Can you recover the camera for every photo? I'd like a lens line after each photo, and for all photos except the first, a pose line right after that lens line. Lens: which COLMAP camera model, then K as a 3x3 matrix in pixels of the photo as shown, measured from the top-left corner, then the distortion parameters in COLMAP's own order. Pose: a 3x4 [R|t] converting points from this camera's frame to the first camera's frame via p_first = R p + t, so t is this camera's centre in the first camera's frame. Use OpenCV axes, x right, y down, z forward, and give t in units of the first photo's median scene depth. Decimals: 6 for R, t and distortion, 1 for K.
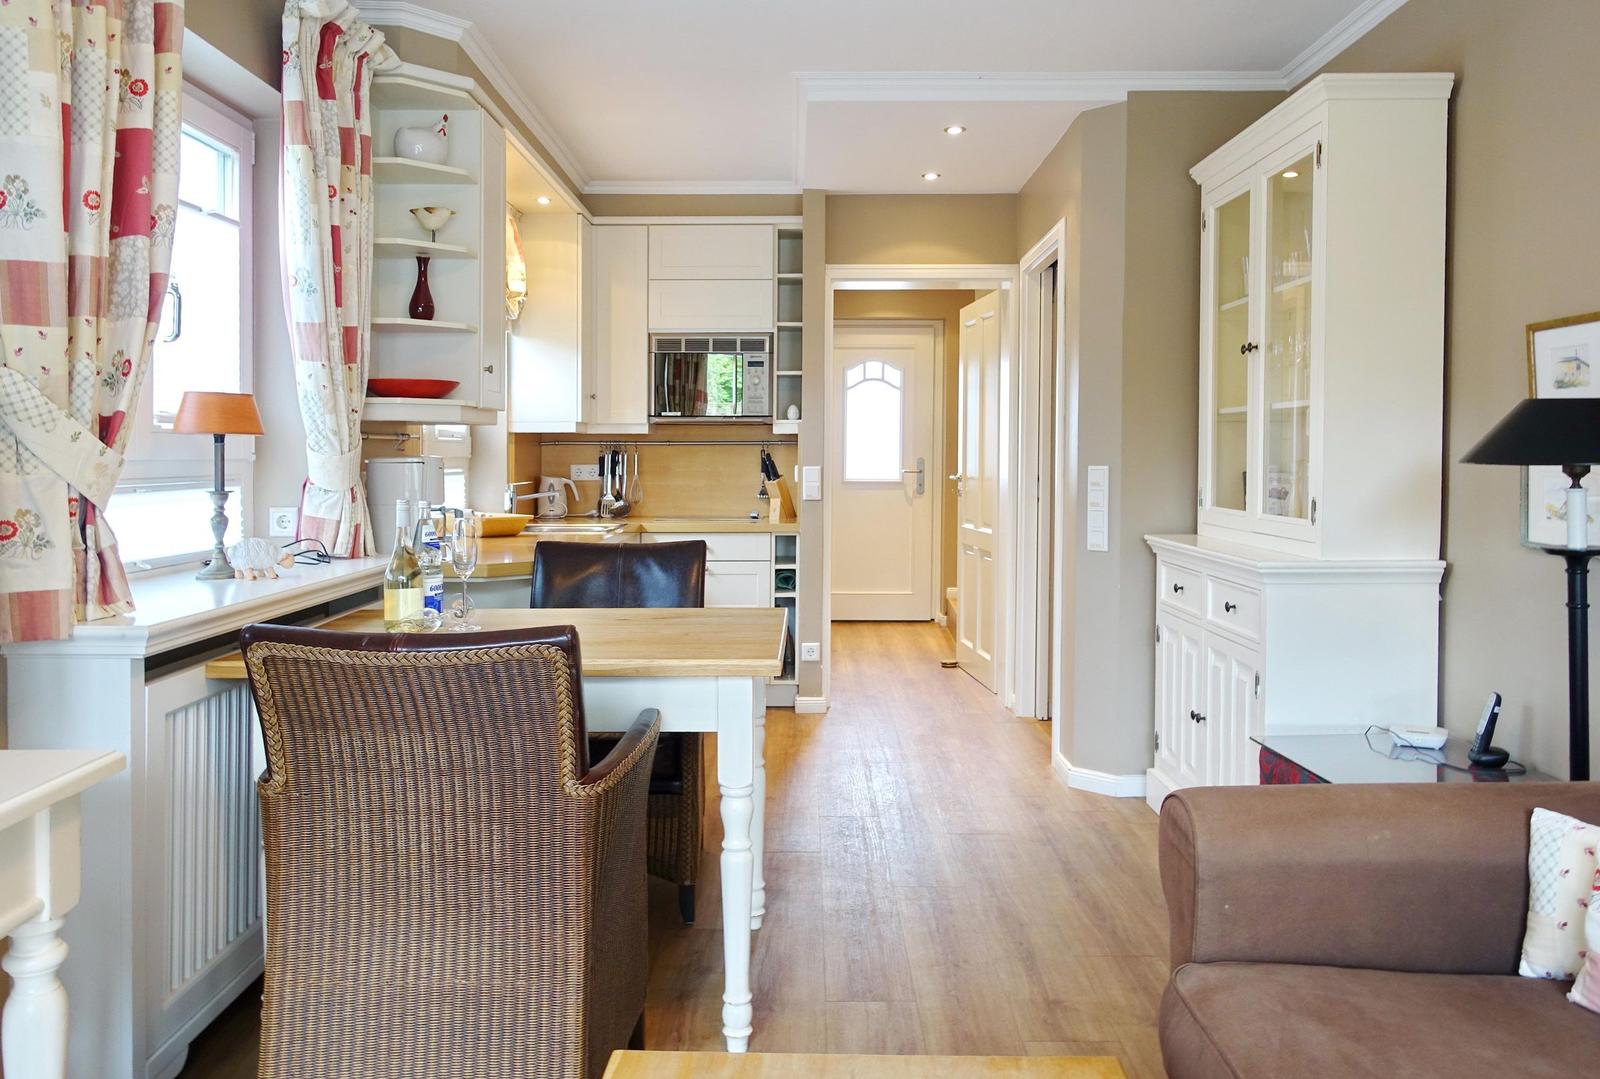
lens RADIAL K [[1191.2, 0, 778.7], [0, 1191.2, 494.6], [0, 0, 1]] dist [0.004702, 0.004587]
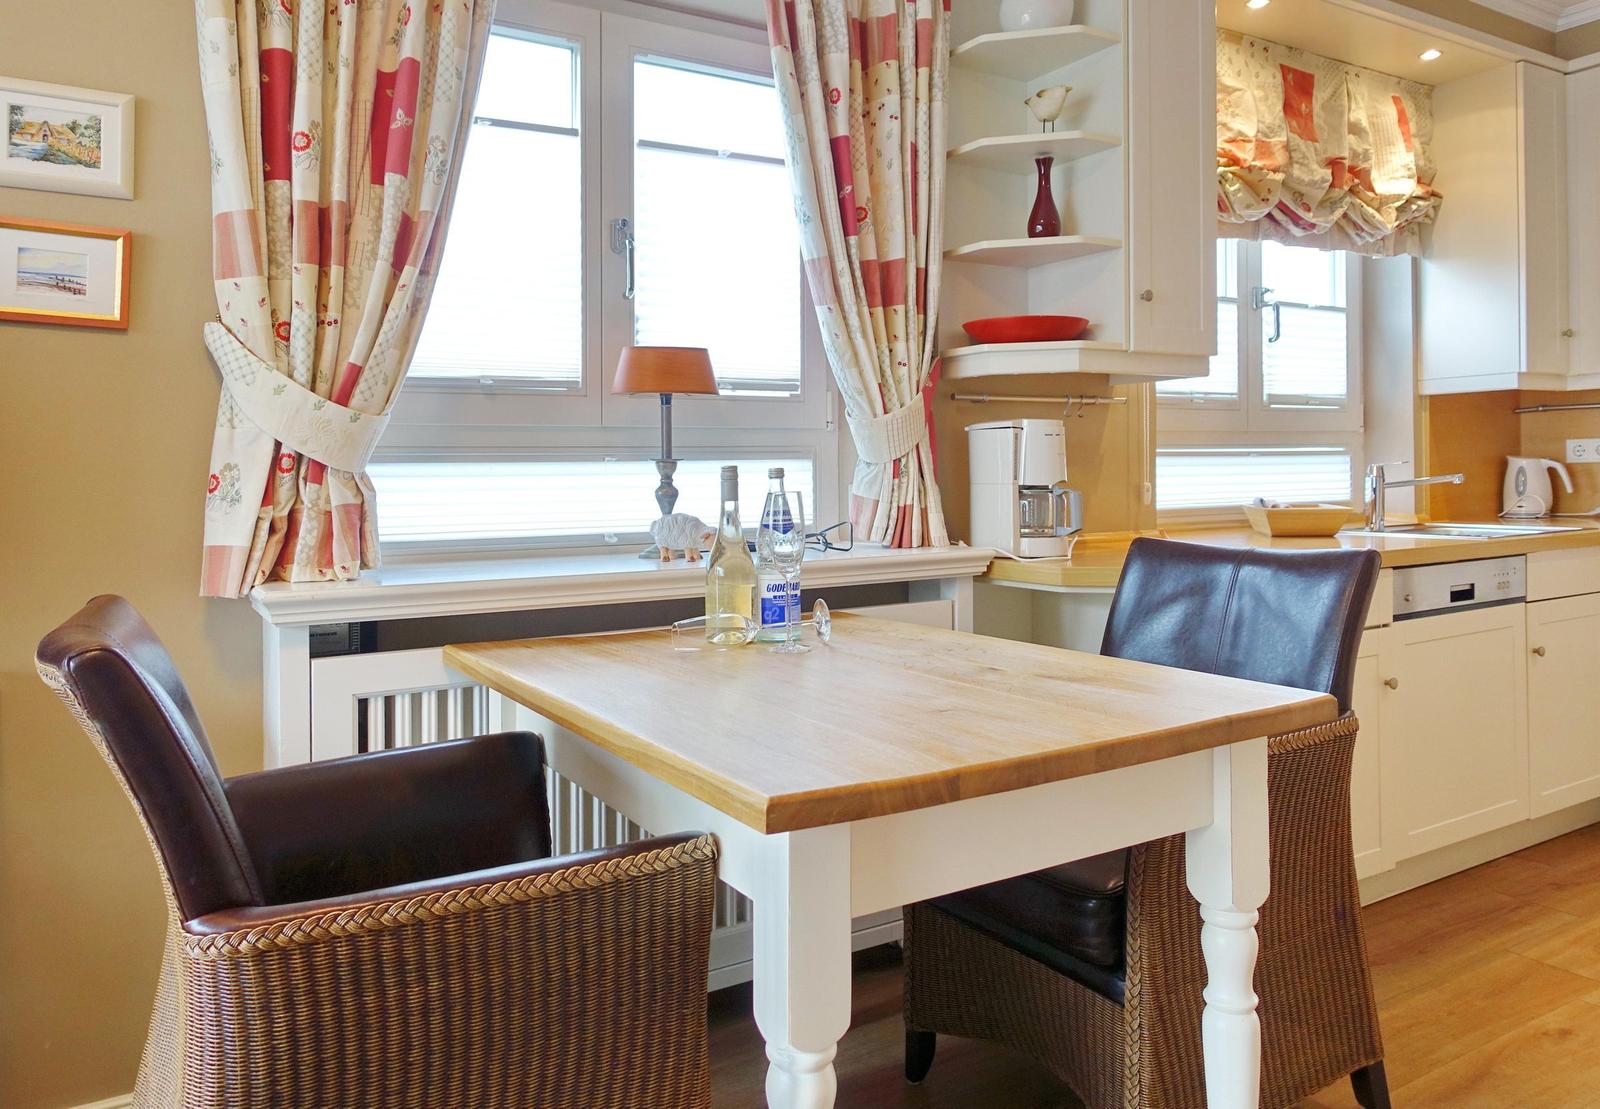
lens RADIAL K [[1152.6, 0, 795.8], [0, 1152.6, 465.1], [0, 0, 1]] dist [0.008137, -0.005046]
pose [[0.537634, -0.012511, -0.843085, 0.247340], [-0.014484, 0.999605, -0.024070, 0.017016], [0.843054, 0.025152, 0.537241, 0.504819]]
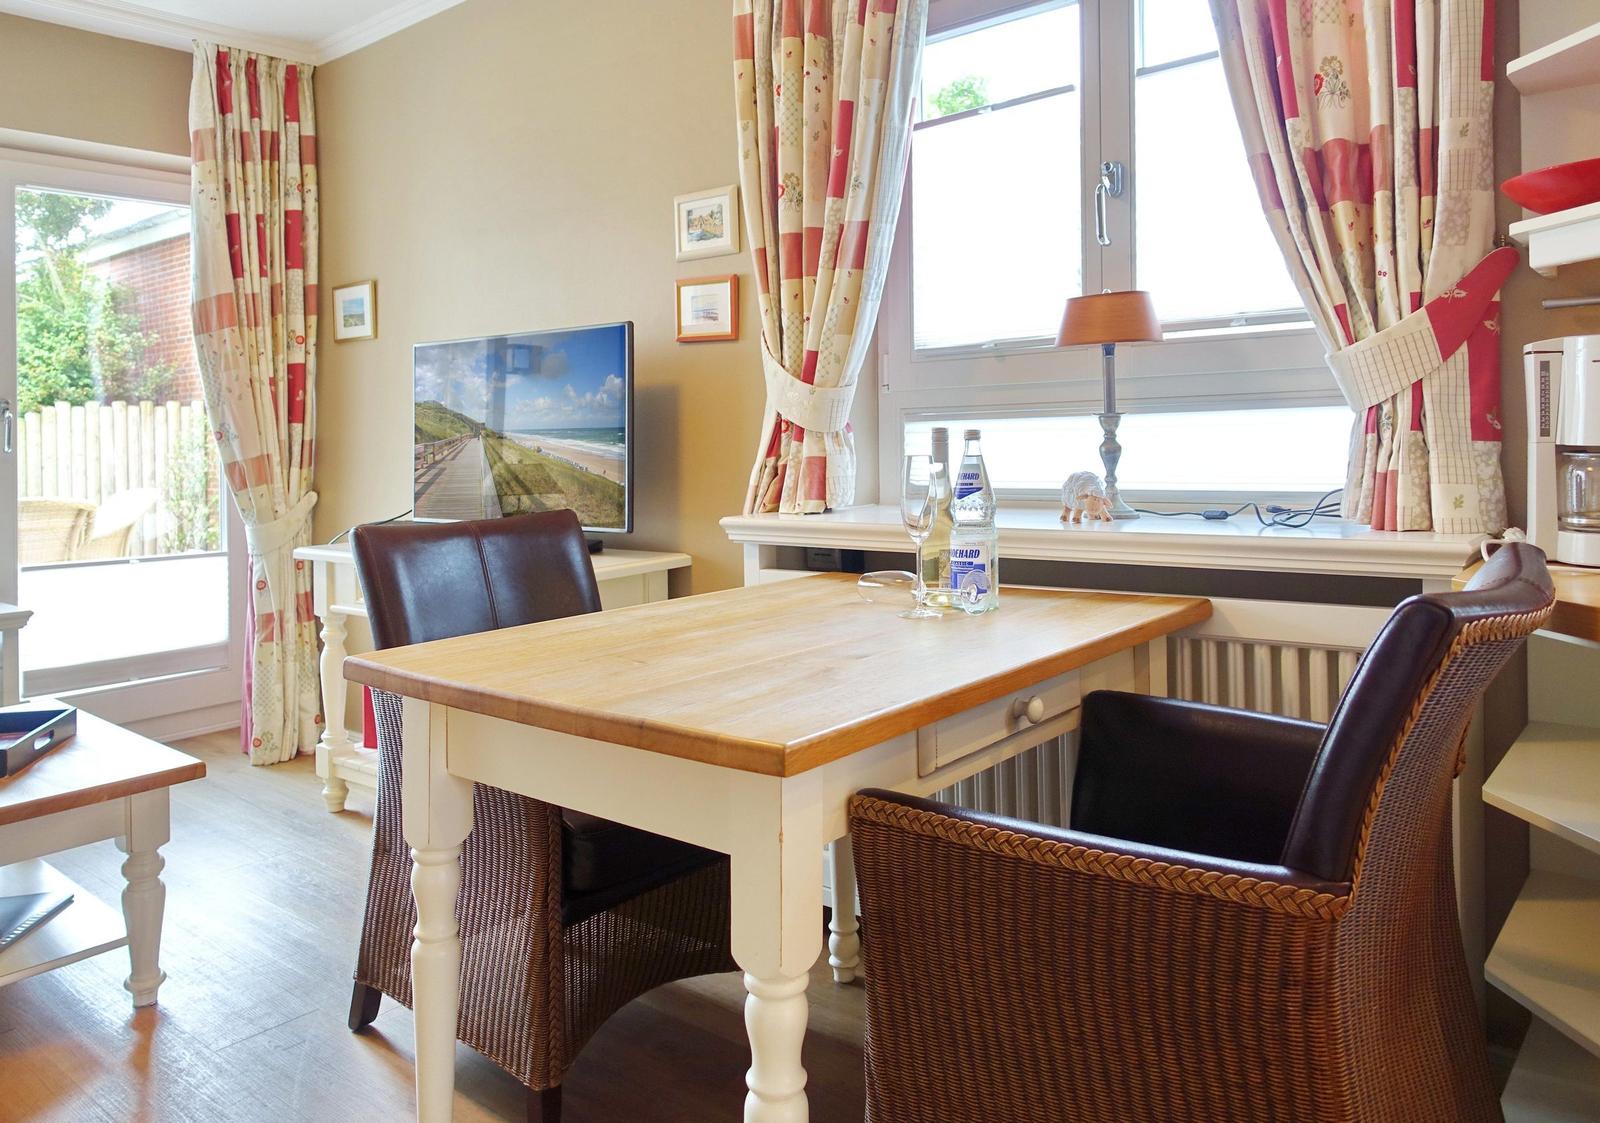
lens RADIAL K [[1175.6, 0, 791.0], [0, 1175.6, 407.2], [0, 0, 1]] dist [0.011367, 0.000340]
pose [[-0.630440, -0.000879, -0.776237, 0.248649], [0.002135, 0.999994, -0.002867, -0.004218], [0.776235, -0.003465, -0.630434, 1.090438]]
